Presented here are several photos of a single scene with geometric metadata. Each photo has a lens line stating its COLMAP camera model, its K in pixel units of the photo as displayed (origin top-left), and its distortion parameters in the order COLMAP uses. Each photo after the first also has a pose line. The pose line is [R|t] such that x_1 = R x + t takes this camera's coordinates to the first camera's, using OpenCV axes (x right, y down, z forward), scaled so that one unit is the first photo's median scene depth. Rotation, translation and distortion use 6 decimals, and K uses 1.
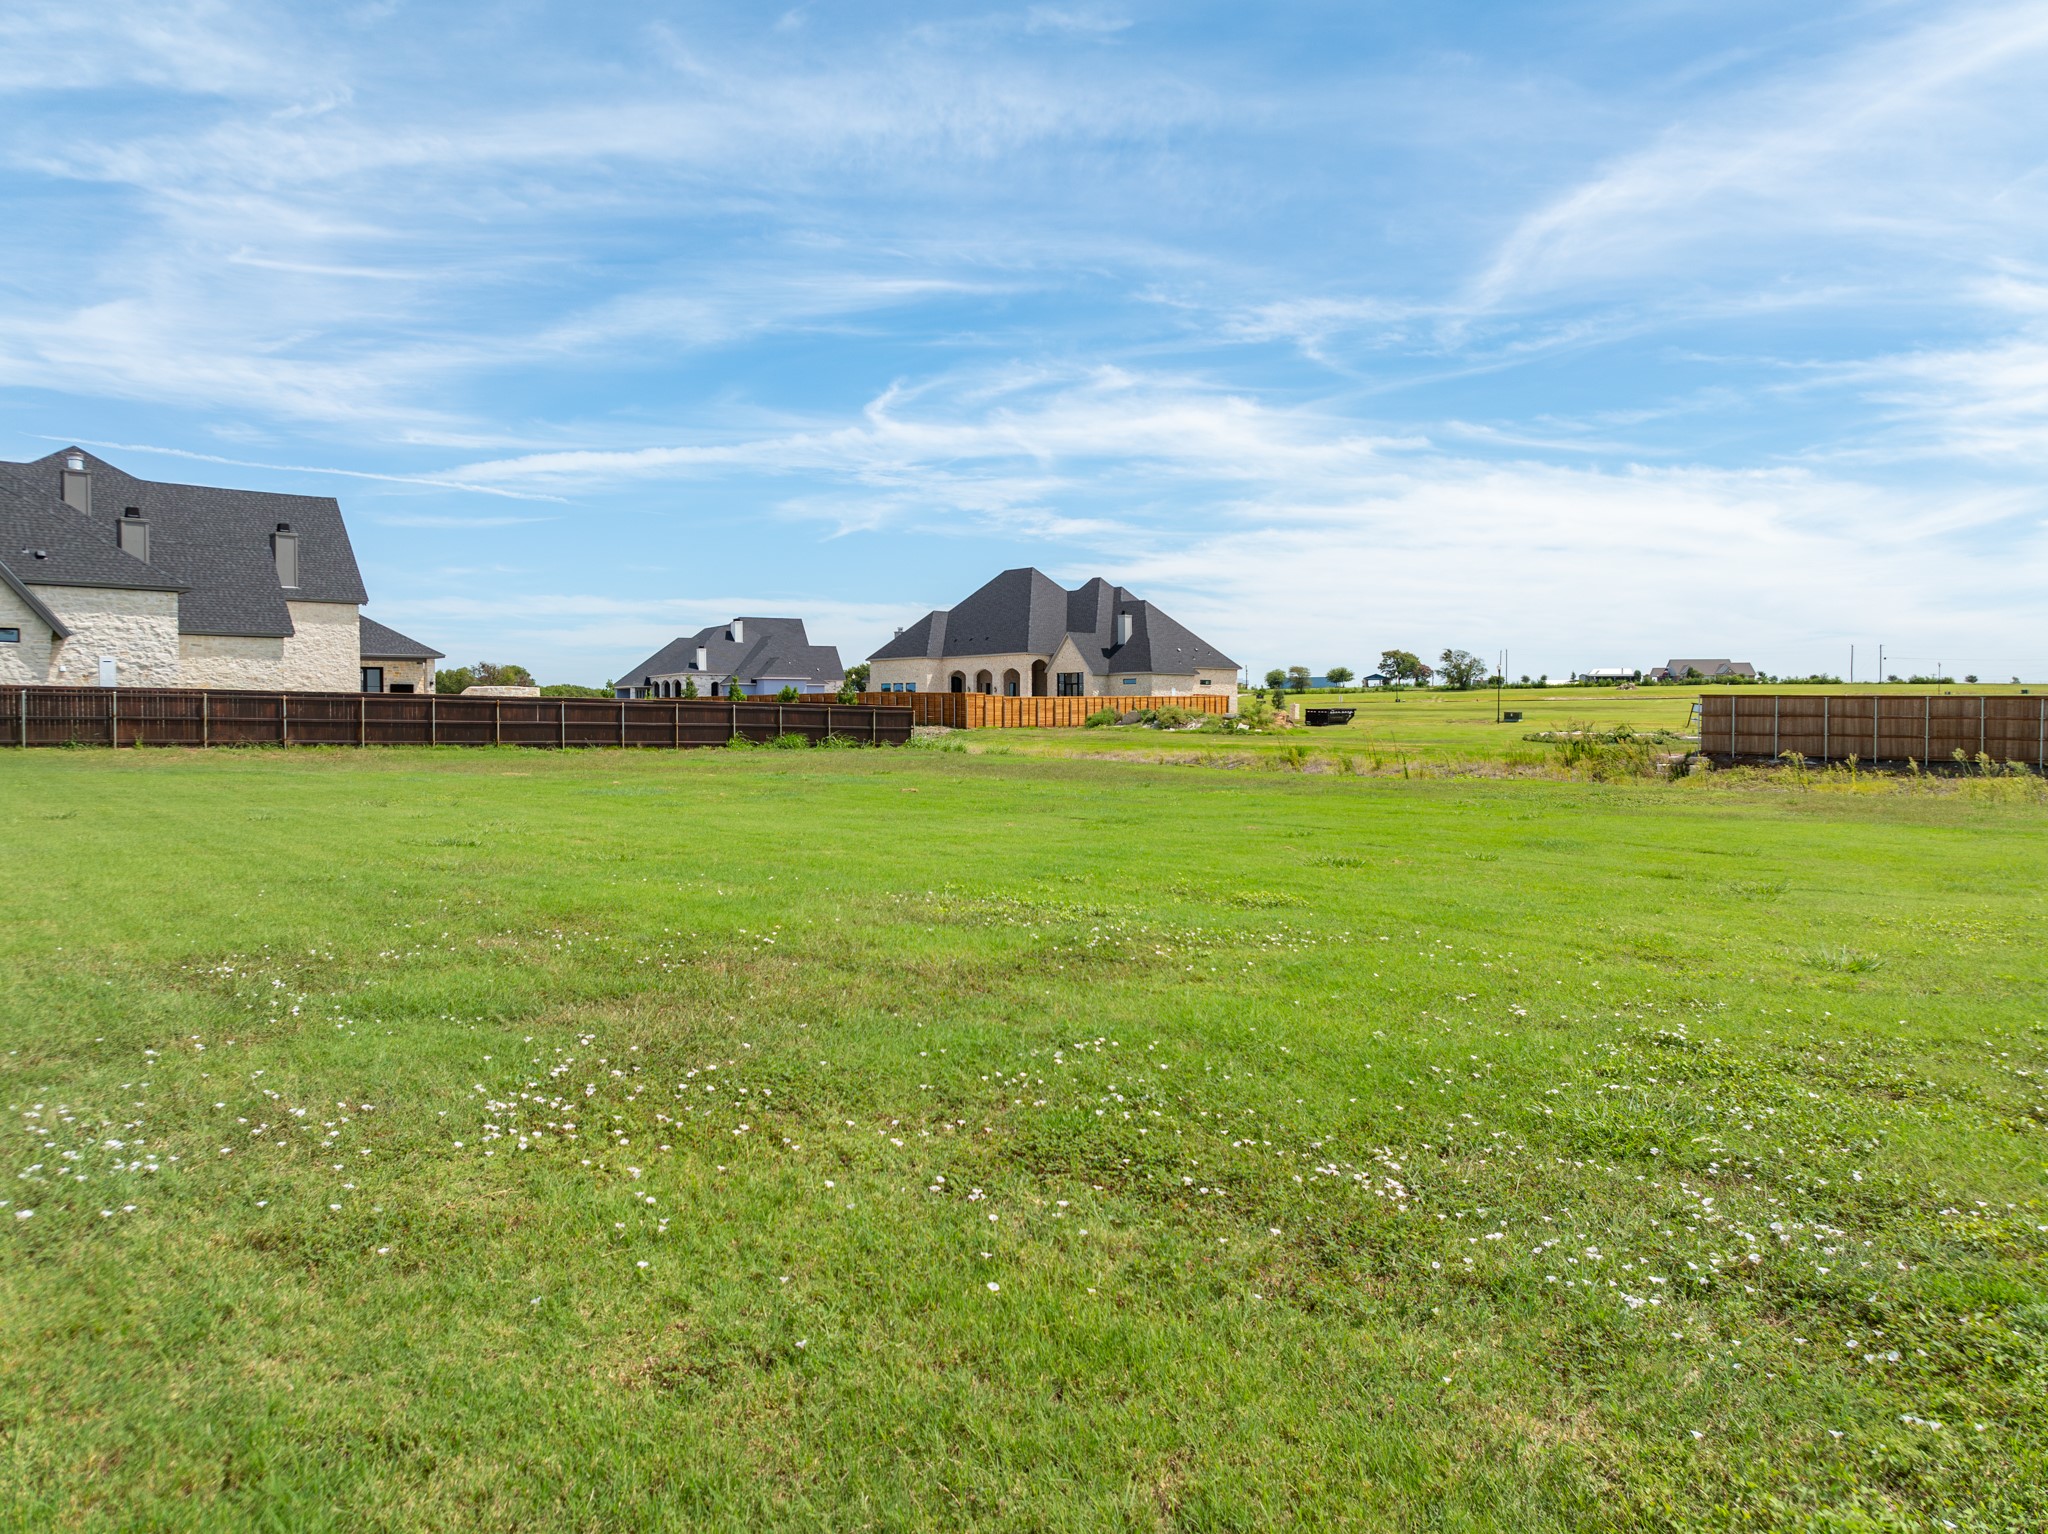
lens RADIAL K [[1459.7, 0, 1011.6], [0, 1459.7, 932.5], [0, 0, 1]] dist [-0.027066, 0.010350]
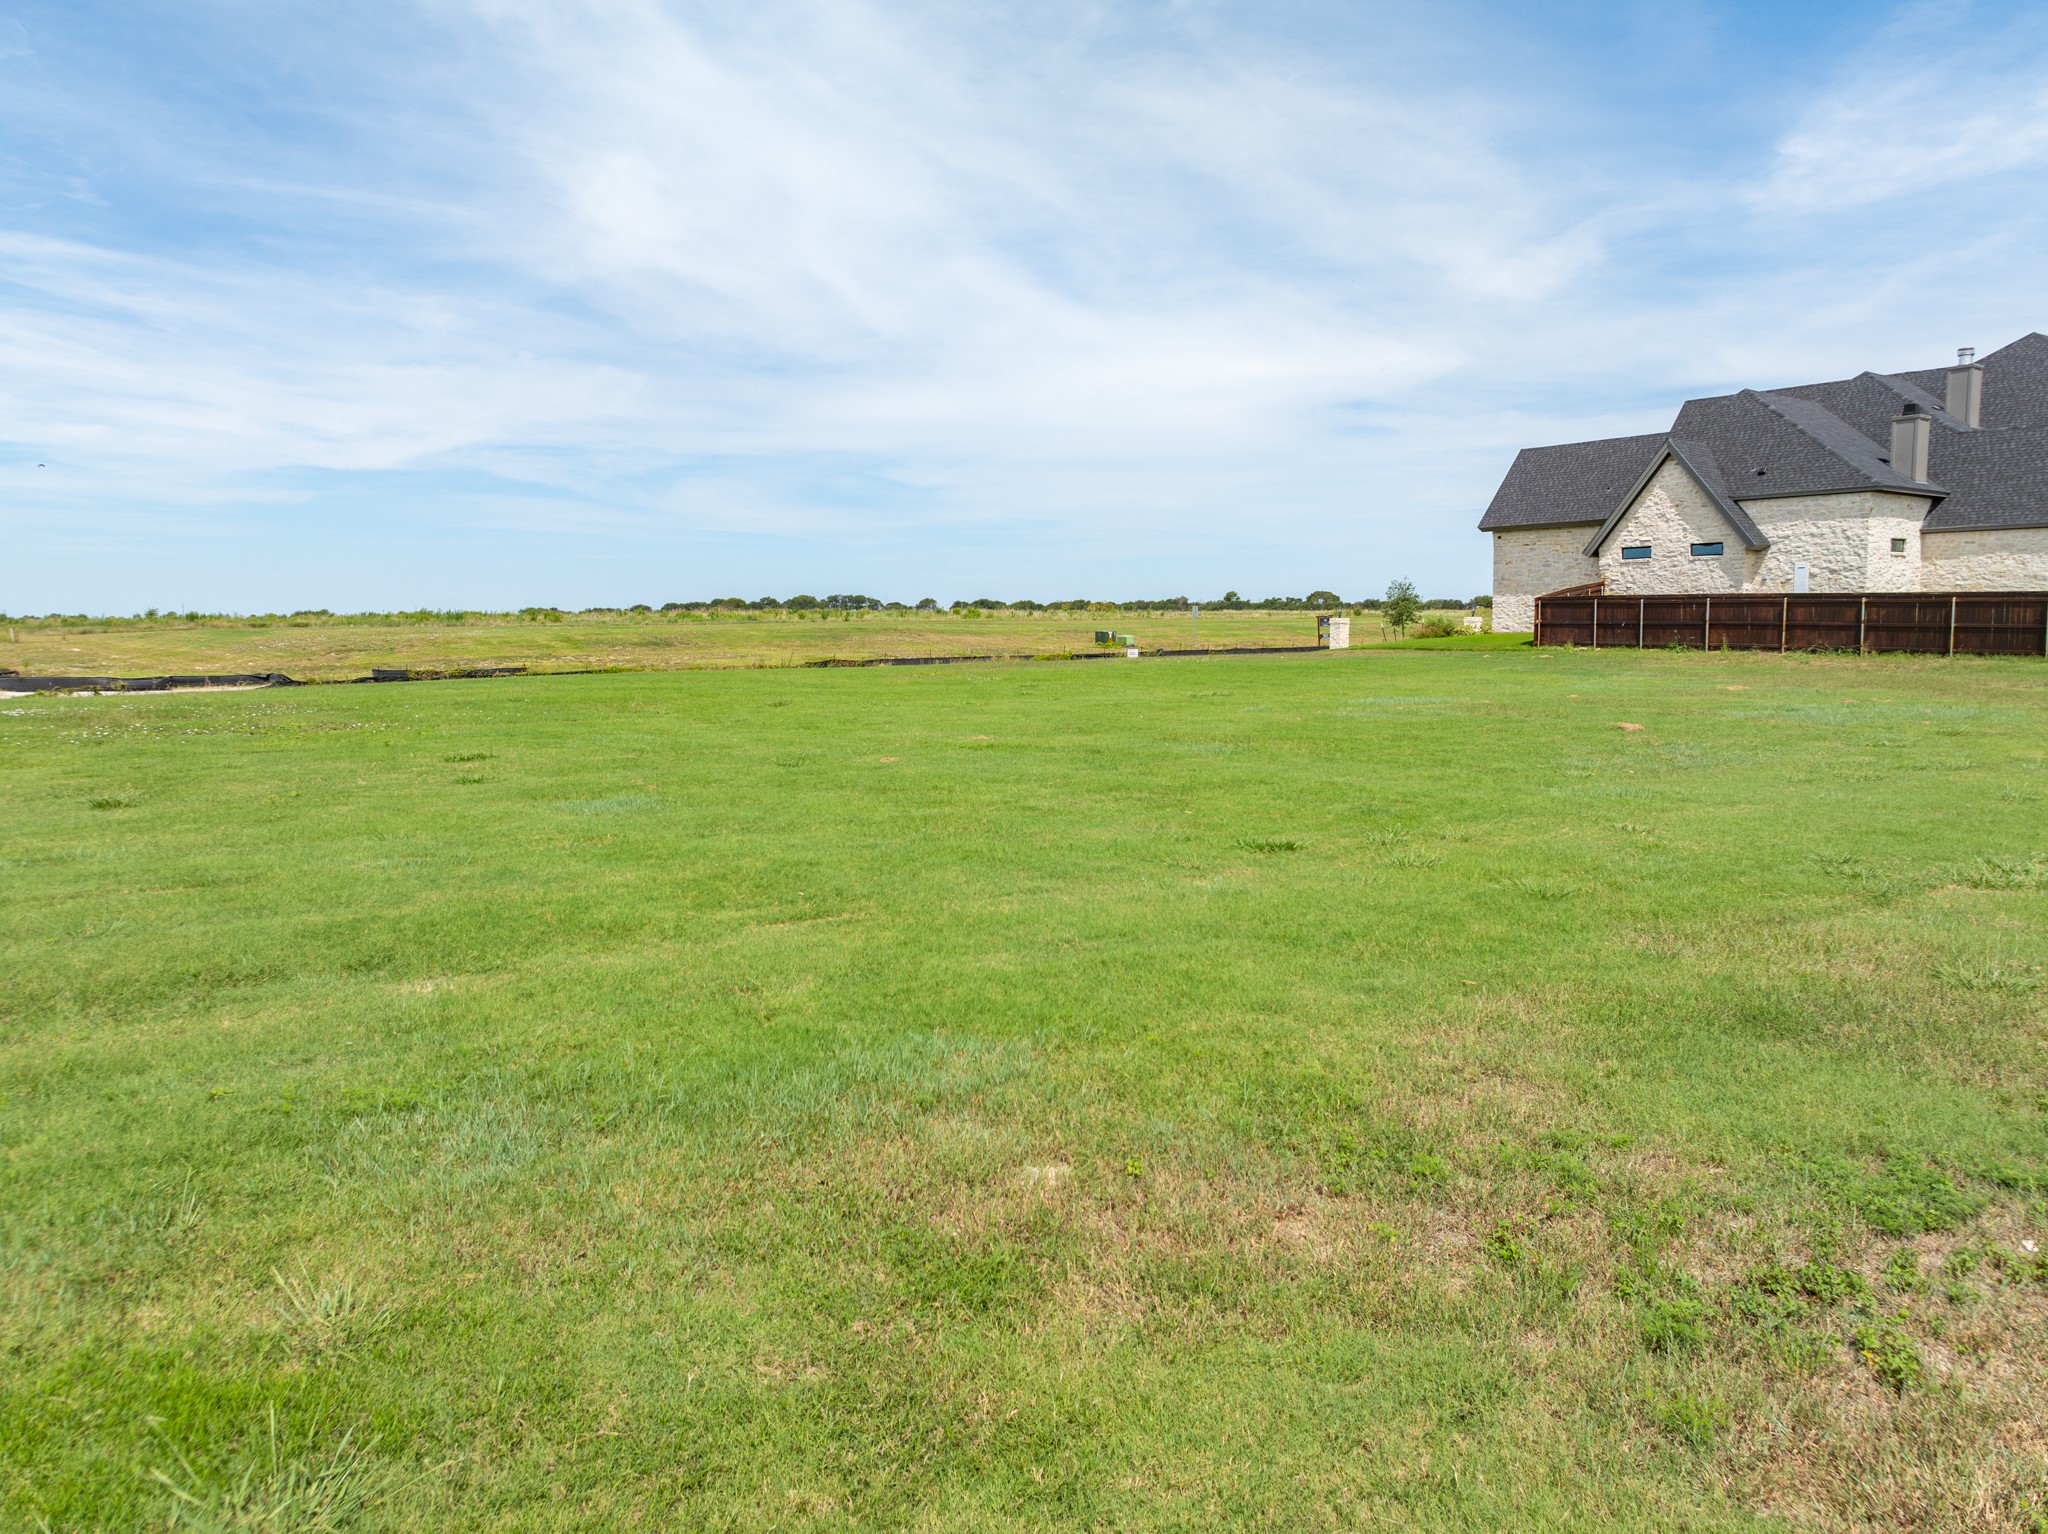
lens RADIAL K [[1459.7, 0, 1024.2], [0, 1459.7, 767.5], [0, 0, 1]] dist [-0.027066, 0.010350]
pose [[-0.277981, 0.082701, -0.957020, 0.511174], [-0.143609, 0.981512, 0.126531, -0.099939], [0.949791, 0.172610, -0.260965, 0.769097]]
